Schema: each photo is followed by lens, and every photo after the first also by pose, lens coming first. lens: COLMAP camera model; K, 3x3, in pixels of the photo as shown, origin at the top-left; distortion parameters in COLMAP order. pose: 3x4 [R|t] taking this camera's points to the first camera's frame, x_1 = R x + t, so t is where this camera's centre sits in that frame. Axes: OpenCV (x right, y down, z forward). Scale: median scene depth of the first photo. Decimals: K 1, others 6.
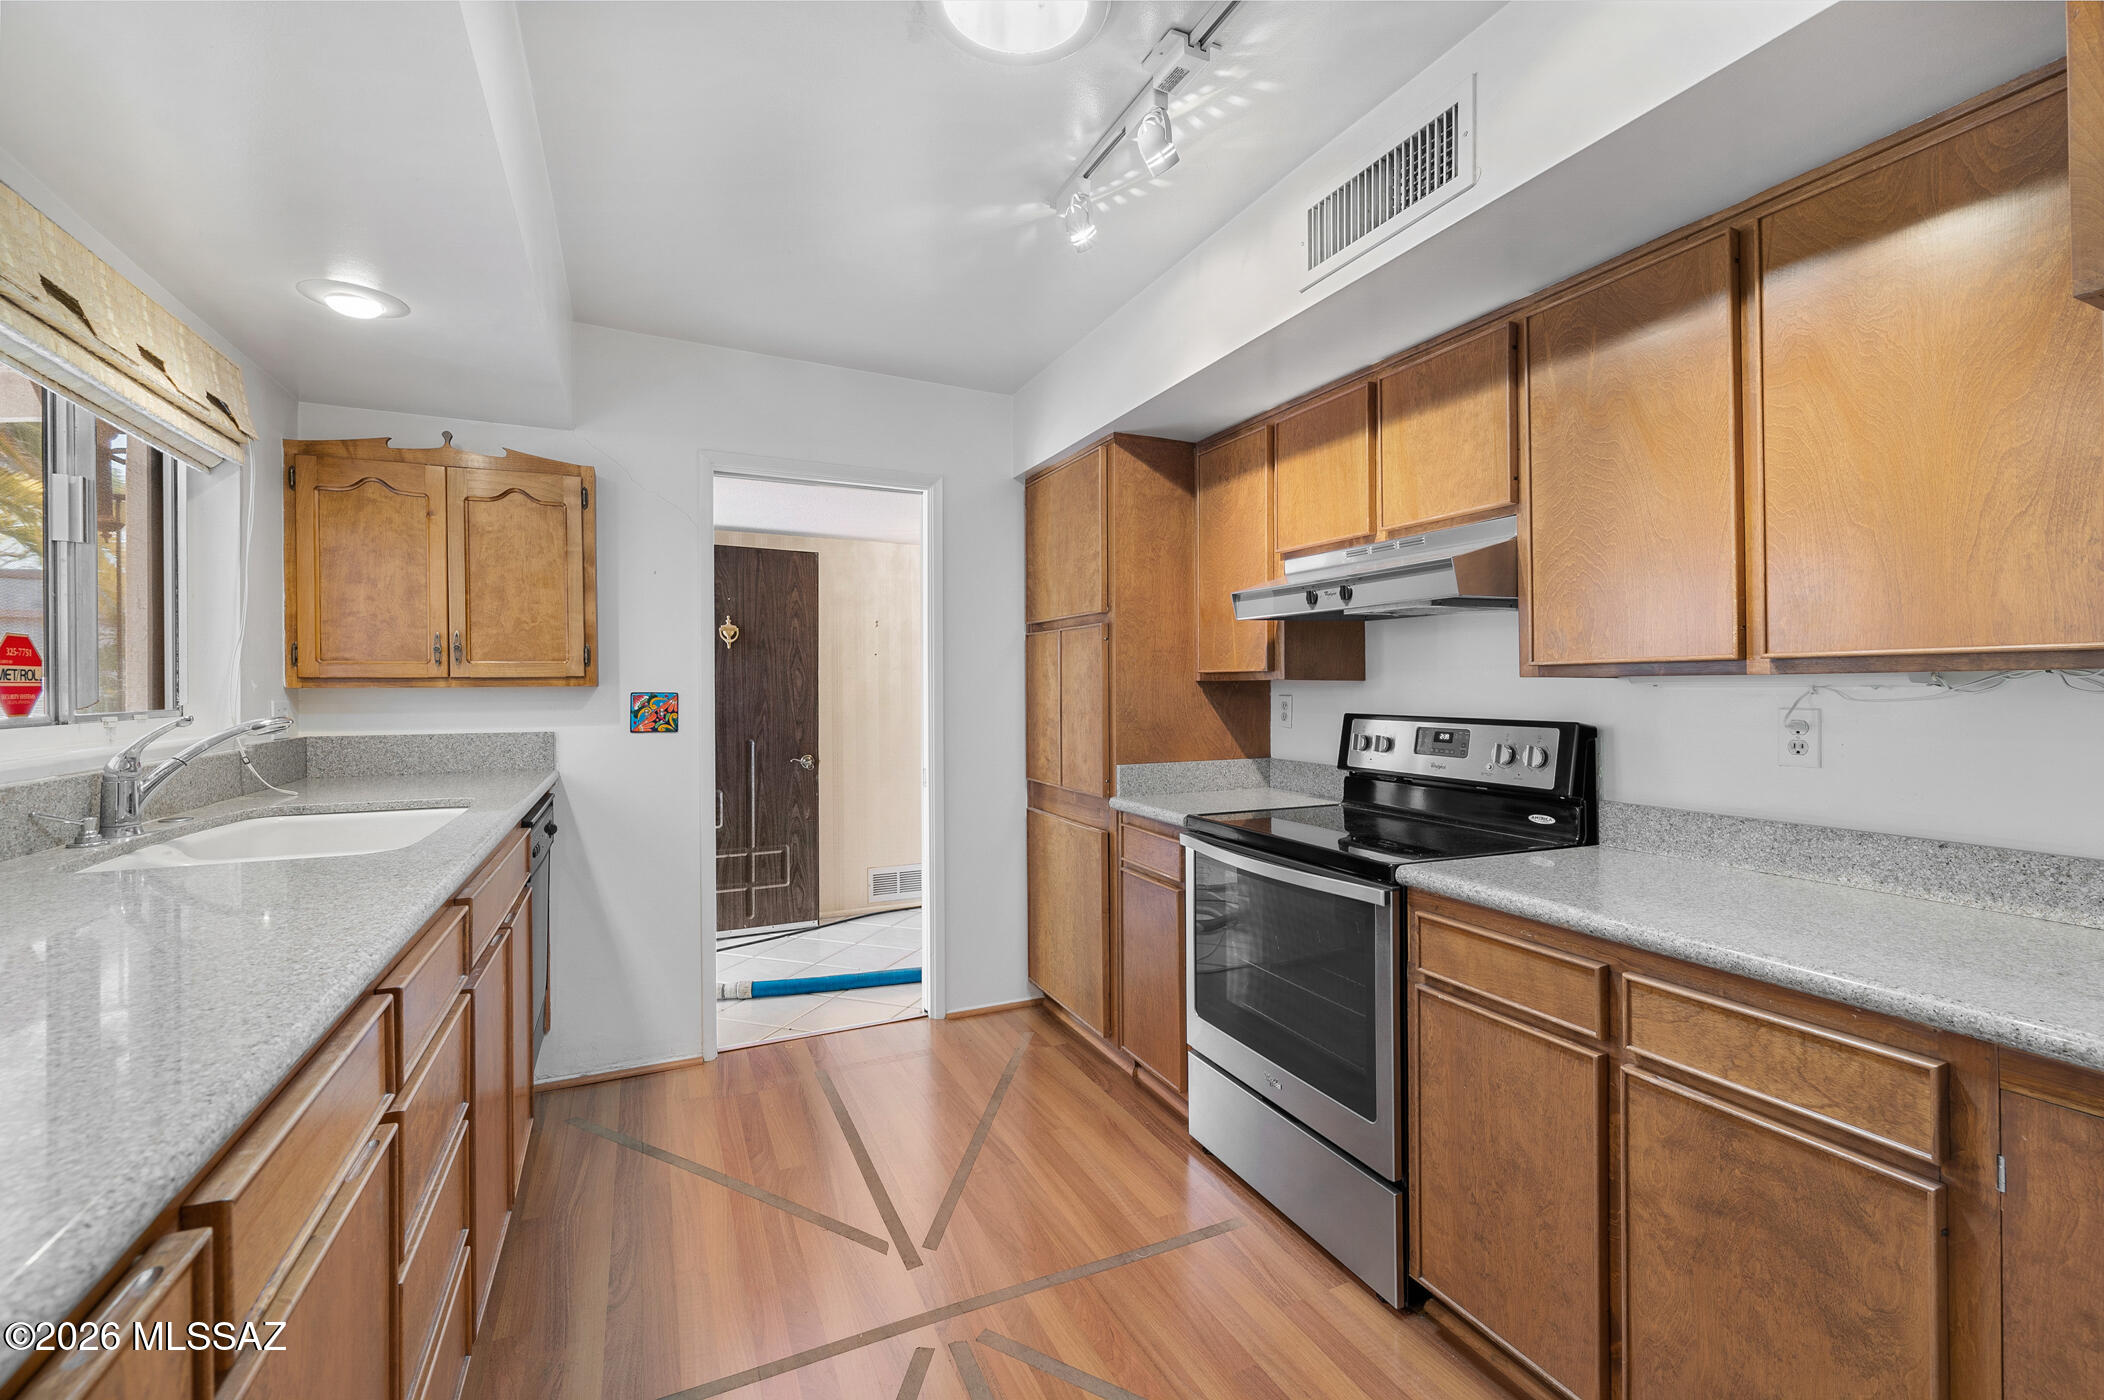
lens RADIAL K [[868.4, 0, 1055.4], [0, 868.4, 682.0], [0, 0, 1]] dist [-0.000955, -0.000099]
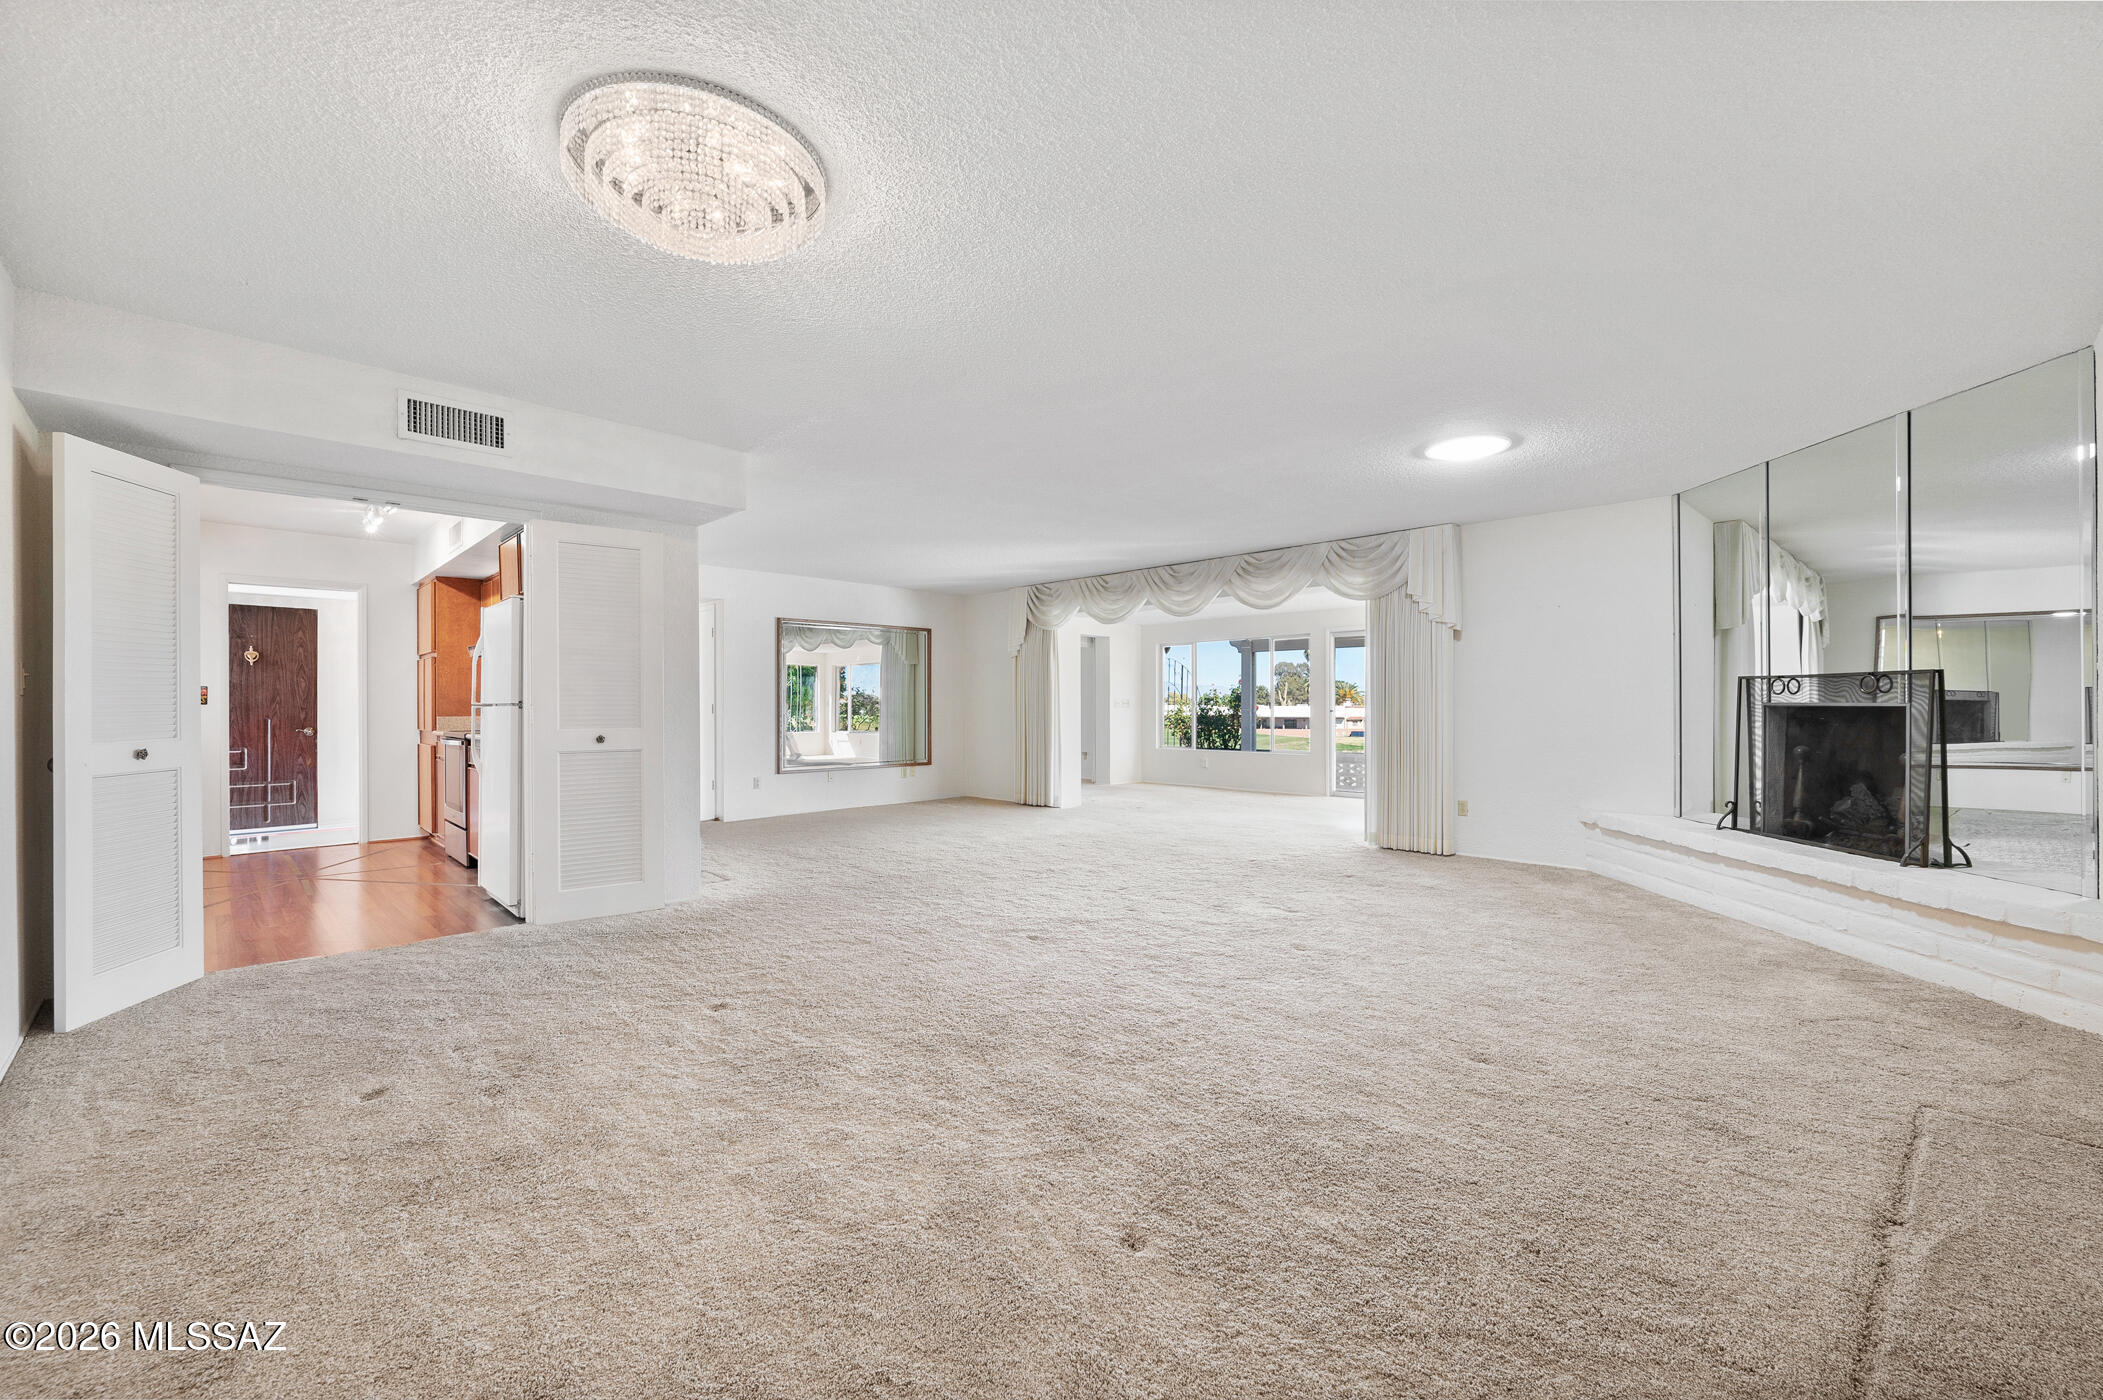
lens RADIAL K [[884.9, 0, 1051.5], [0, 884.9, 700.0], [0, 0, 1]] dist [-0.002423, -0.000353]
pose [[0.948388, -0.001582, 0.317108, 0.880302], [0.001903, 0.999998, -0.000702, 0.053280], [-0.317106, 0.001269, 0.948389, -1.784421]]
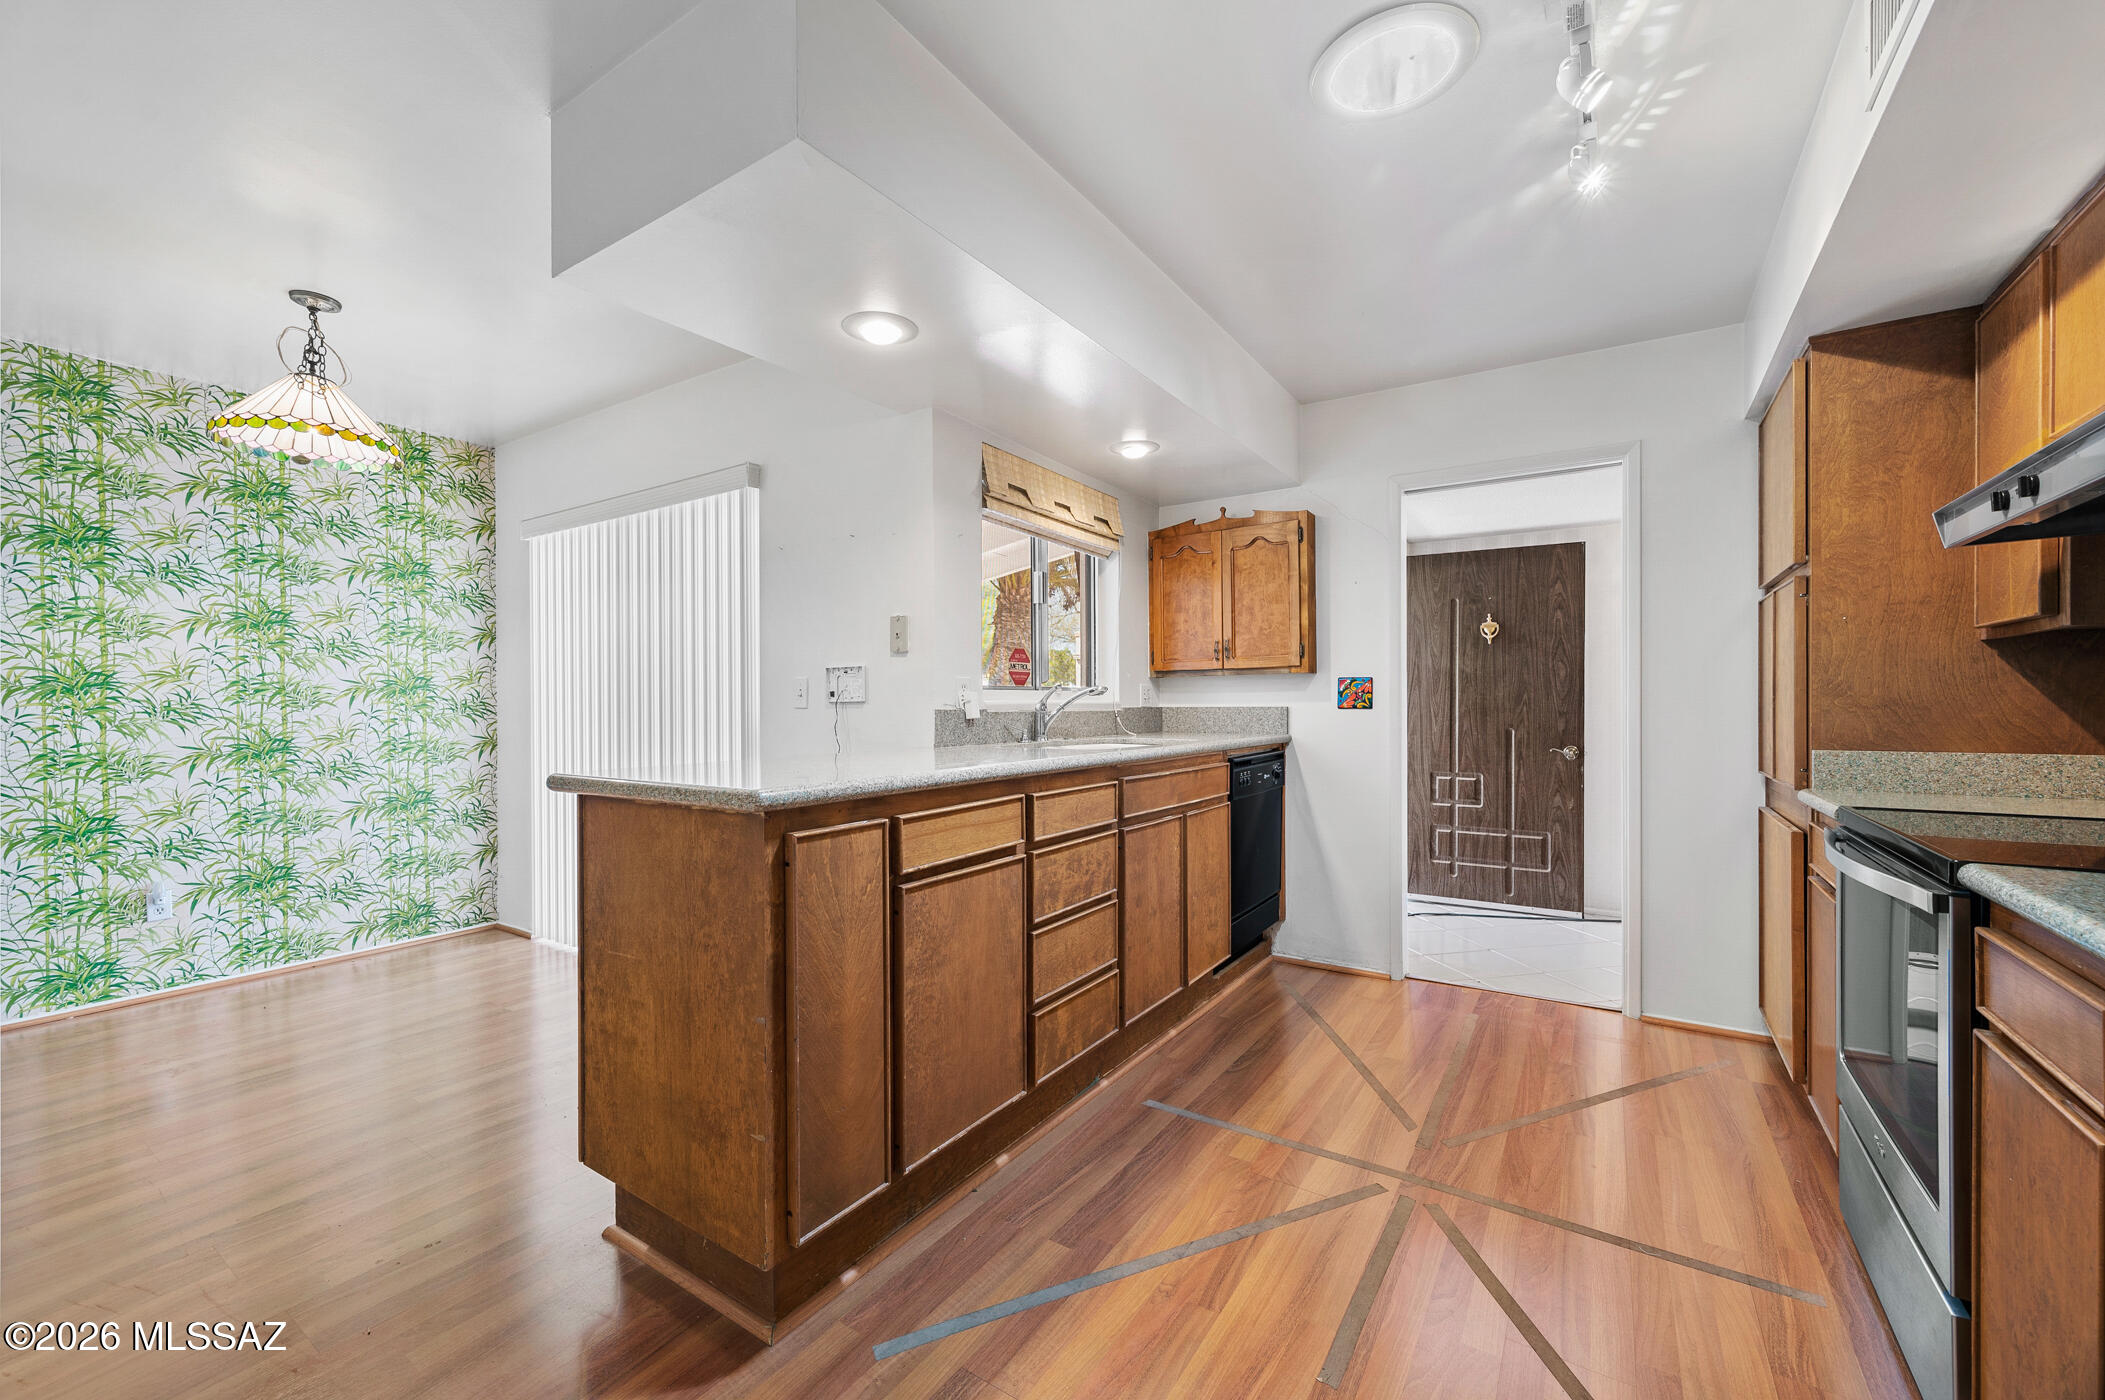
lens RADIAL K [[826.9, 0, 1054.9], [0, 826.9, 704.3], [0, 0, 1]] dist [-0.000402, -0.000093]
pose [[0.512323, 0.001007, -0.858792, 0.363313], [0.006394, 0.999967, 0.004987, 0.044058], [0.858769, -0.008046, 0.512300, 0.003635]]
